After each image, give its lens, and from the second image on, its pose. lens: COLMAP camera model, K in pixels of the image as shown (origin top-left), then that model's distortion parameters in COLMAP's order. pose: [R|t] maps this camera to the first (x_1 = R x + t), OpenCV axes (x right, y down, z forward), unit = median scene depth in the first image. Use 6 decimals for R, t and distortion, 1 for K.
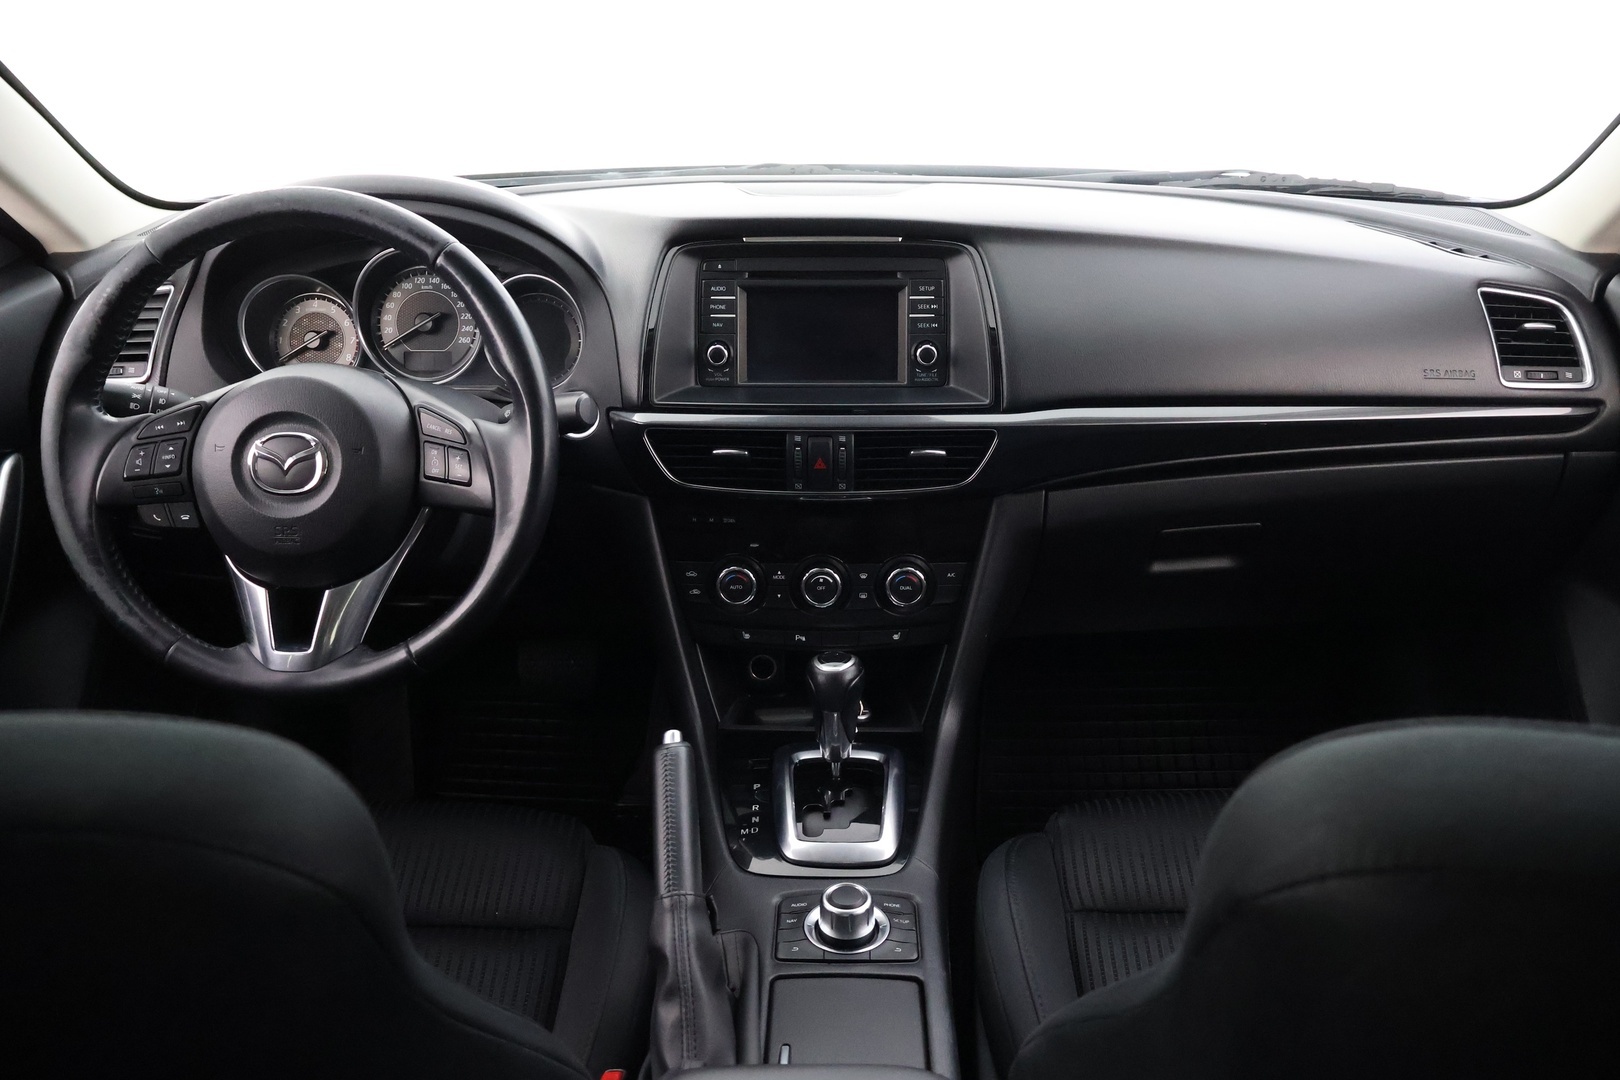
lens RADIAL K [[1355.3, 0, 808.8], [0, 1355.3, 534.1], [0, 0, 1]] dist [-0.002393, 0.005319]
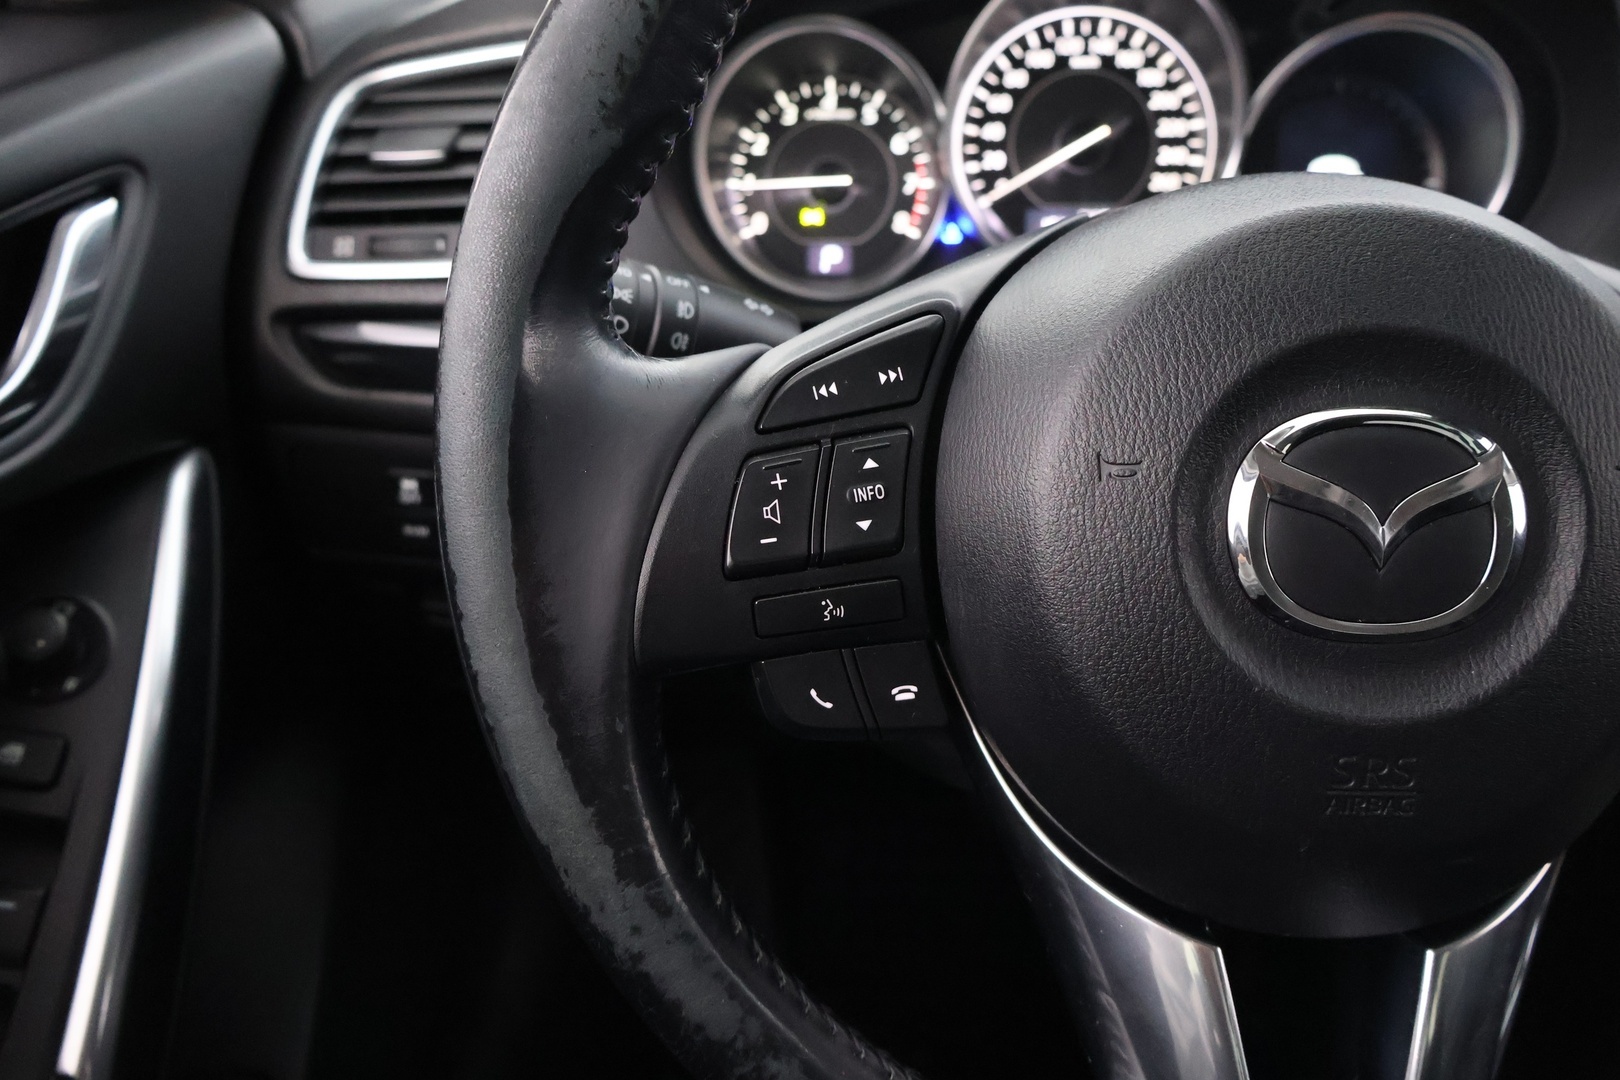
lens RADIAL K [[1355.3, 0, 807.2], [0, 1355.3, 547.2], [0, 0, 1]] dist [-0.002393, 0.005319]
pose [[0.999908, -0.006885, 0.011646, -0.486965], [0.006272, 0.998634, 0.051874, -0.060285], [-0.011987, -0.051796, 0.998586, 0.707100]]
